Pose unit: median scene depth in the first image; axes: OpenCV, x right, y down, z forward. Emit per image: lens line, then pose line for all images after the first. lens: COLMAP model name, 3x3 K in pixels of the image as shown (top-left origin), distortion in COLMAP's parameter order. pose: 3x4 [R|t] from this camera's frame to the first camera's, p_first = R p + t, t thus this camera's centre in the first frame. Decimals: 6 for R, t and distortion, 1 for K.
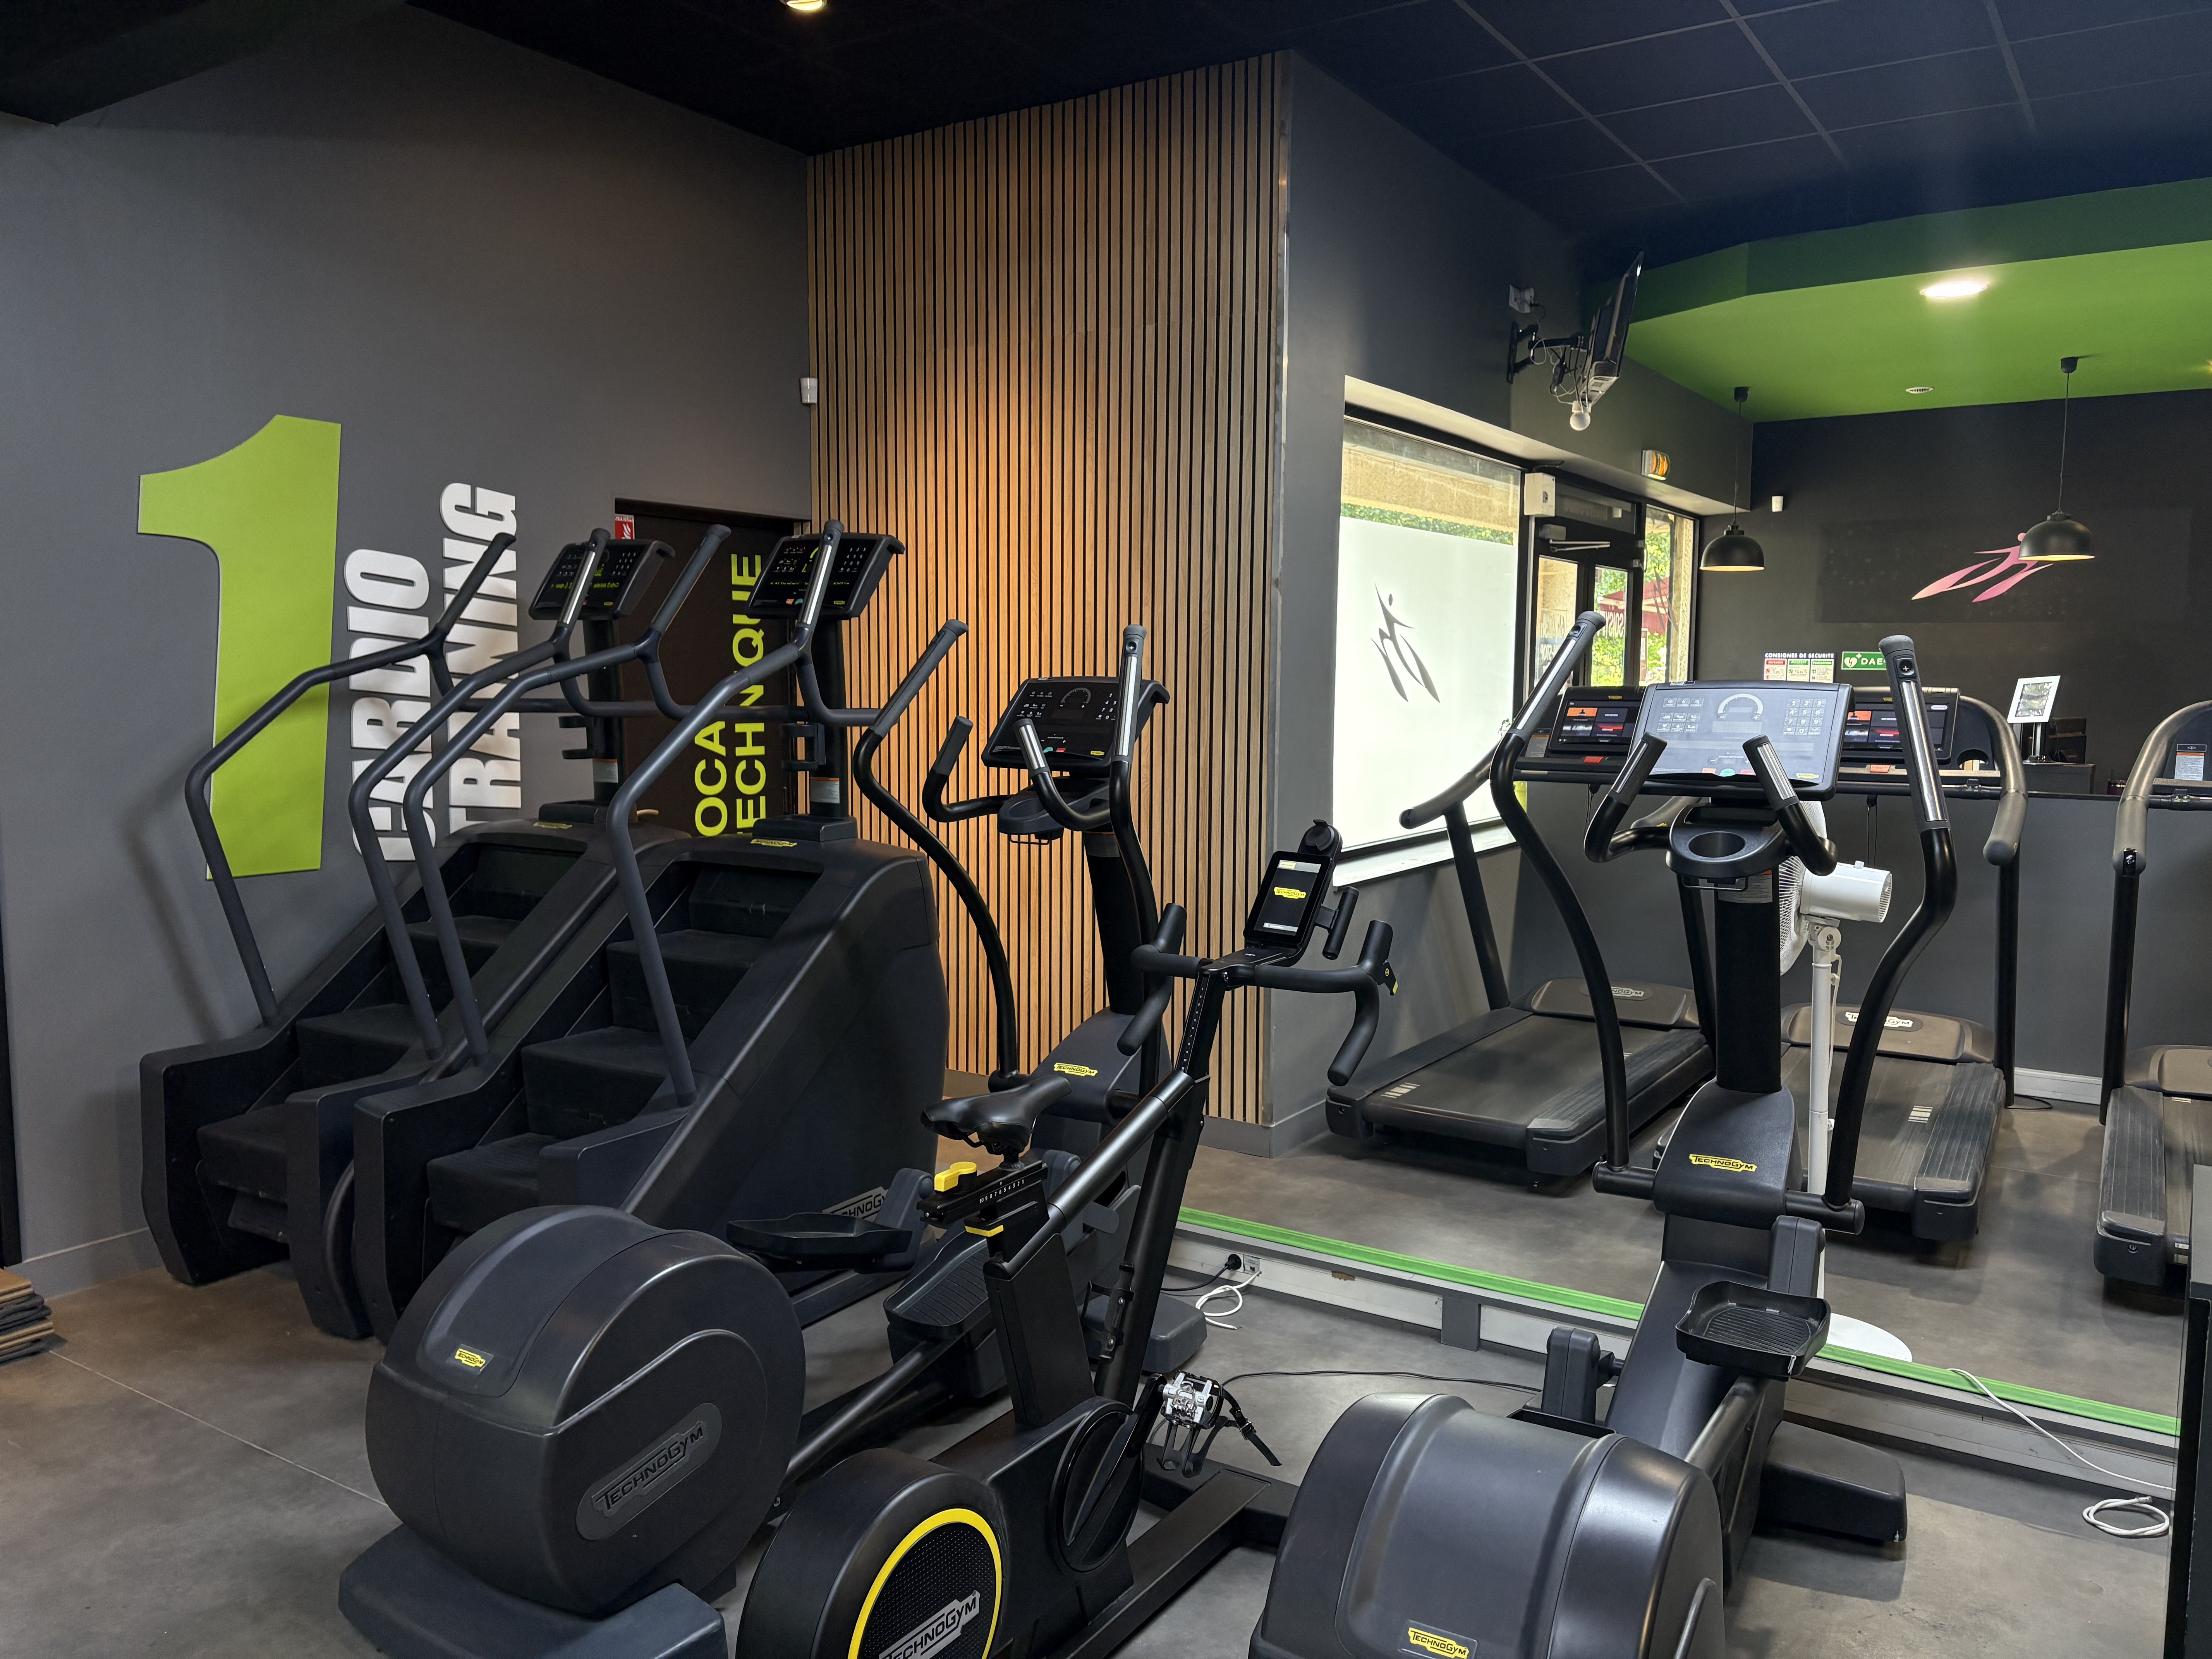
lens RADIAL K [[1663.3, 0, 1090.4], [0, 1663.3, 833.1], [0, 0, 1]] dist [0.053387, -0.063776]
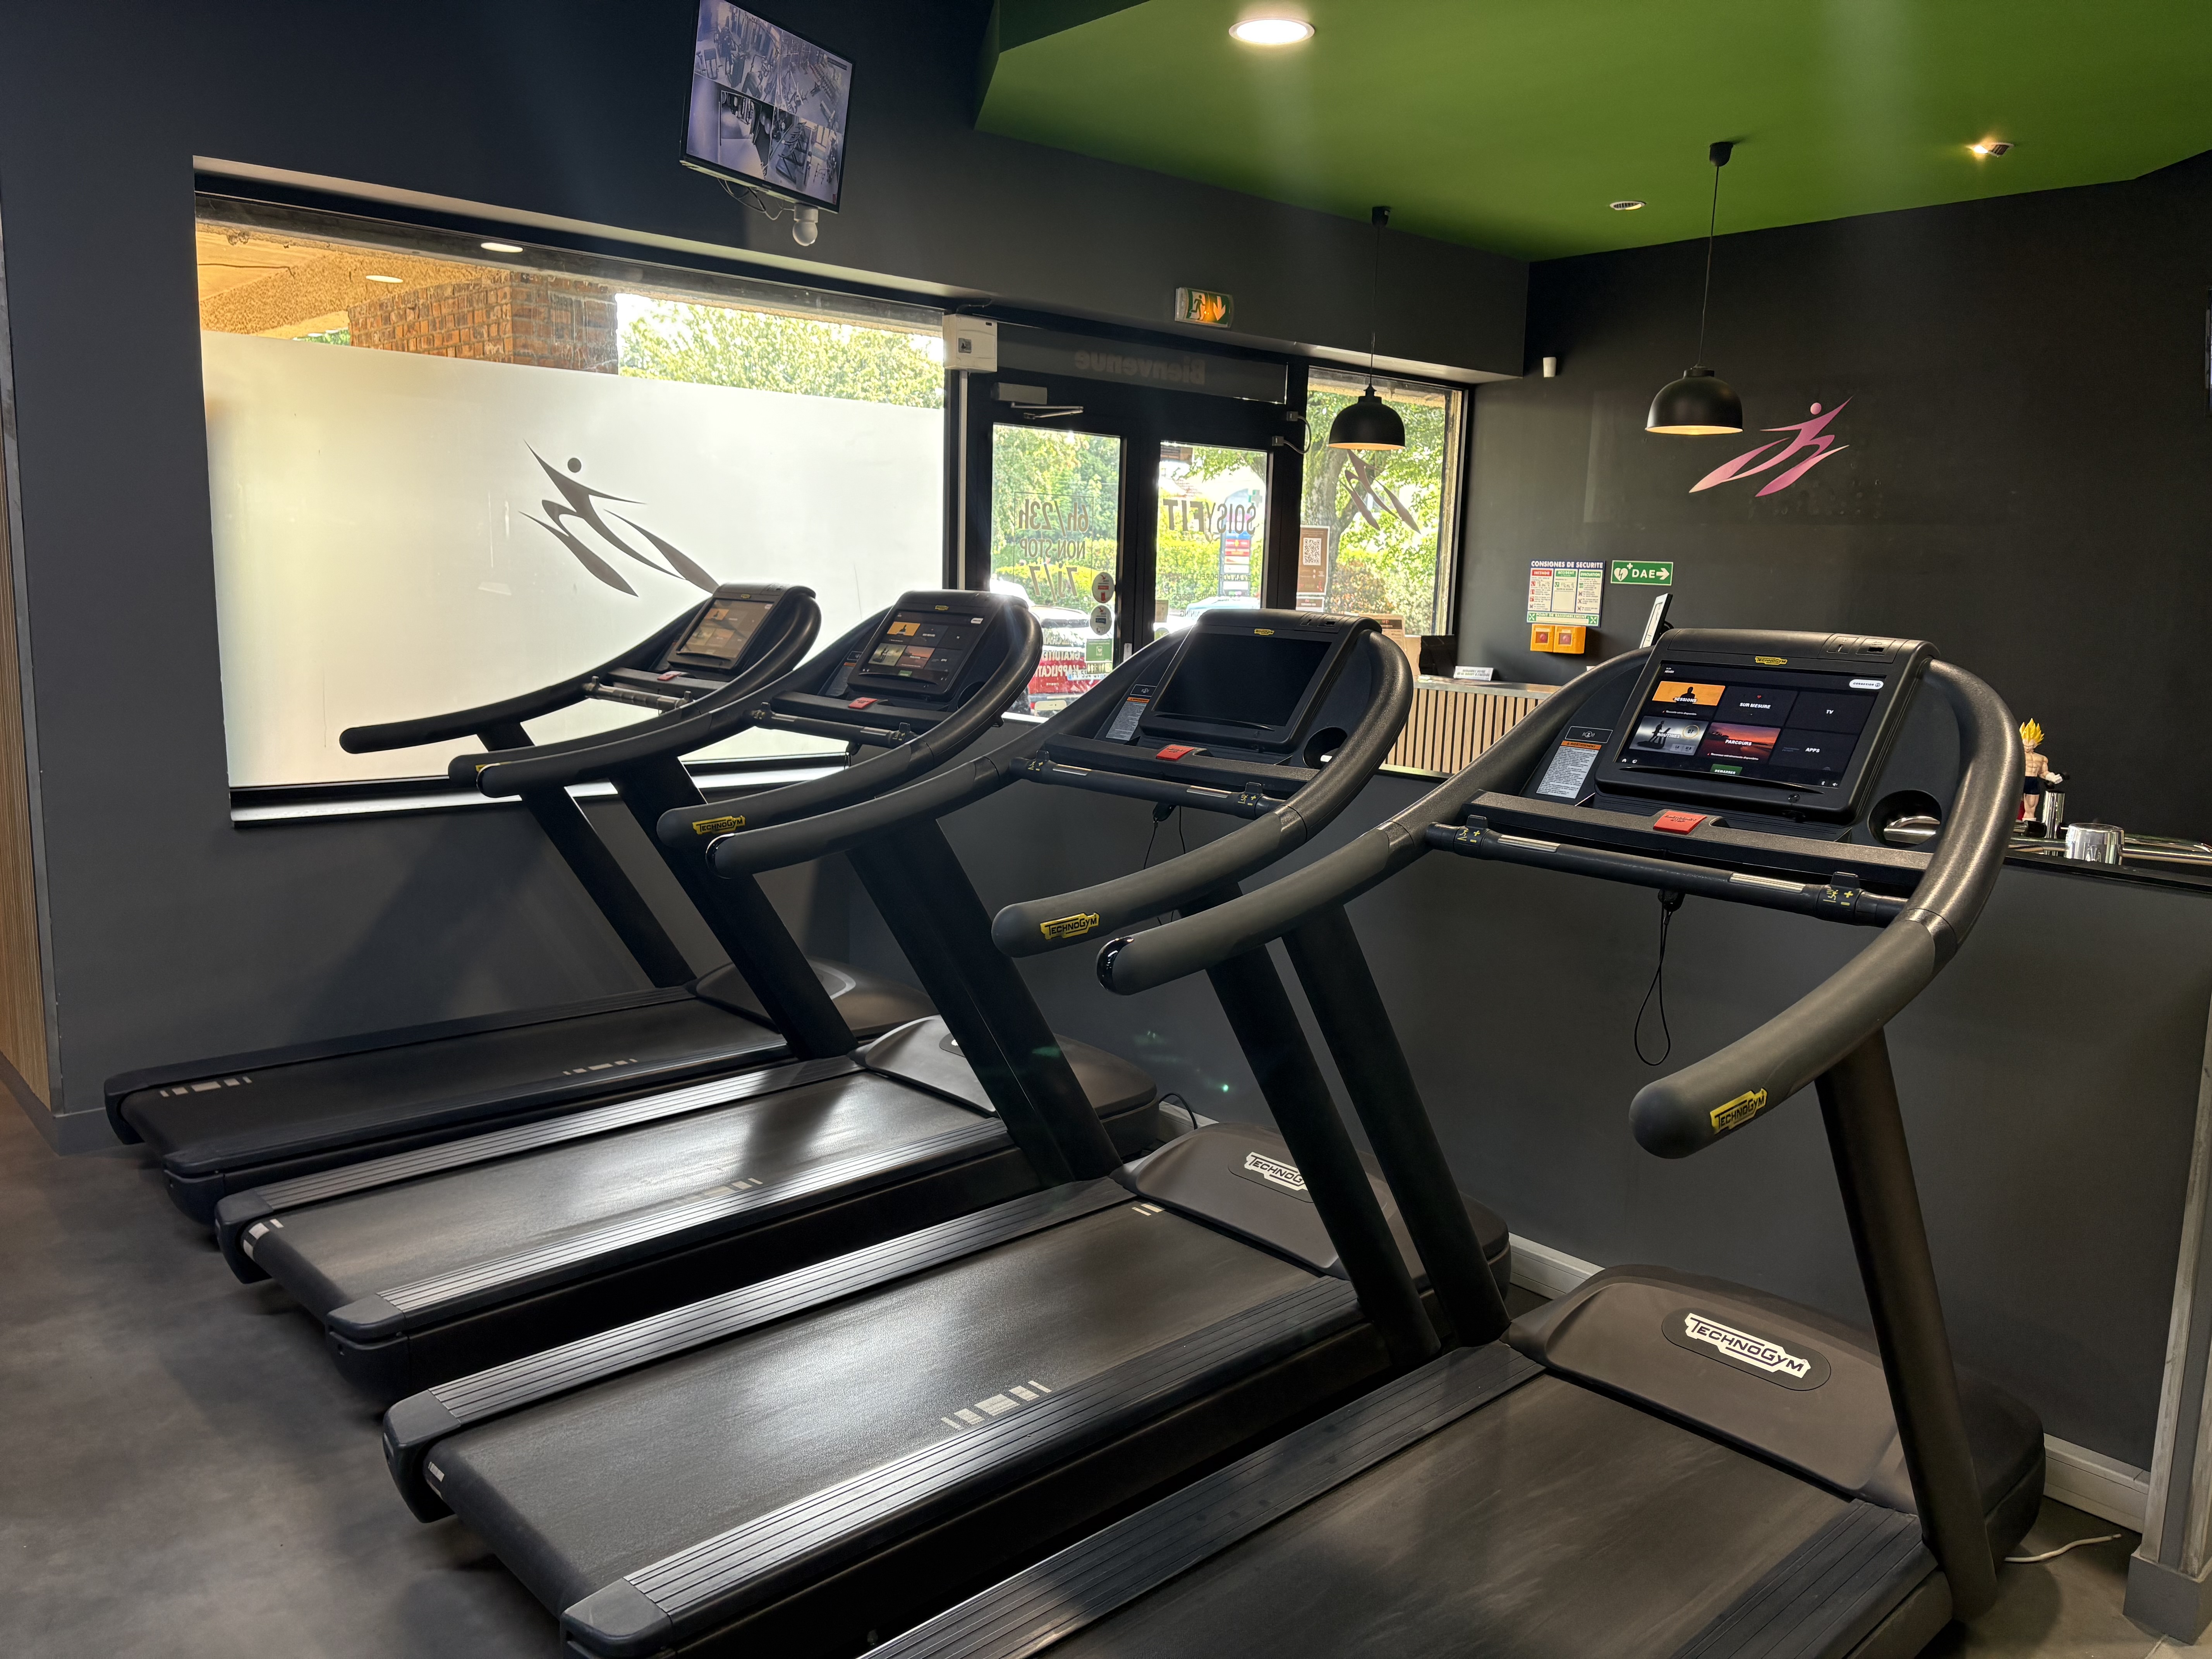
lens RADIAL K [[1663.3, 0, 1116.2], [0, 1663.3, 828.2], [0, 0, 1]] dist [0.053387, -0.063776]
pose [[0.967471, 0.063093, -0.244986, 0.525615], [-0.050436, 0.997065, 0.057603, -0.021872], [0.247902, -0.043373, 0.967814, 0.235269]]
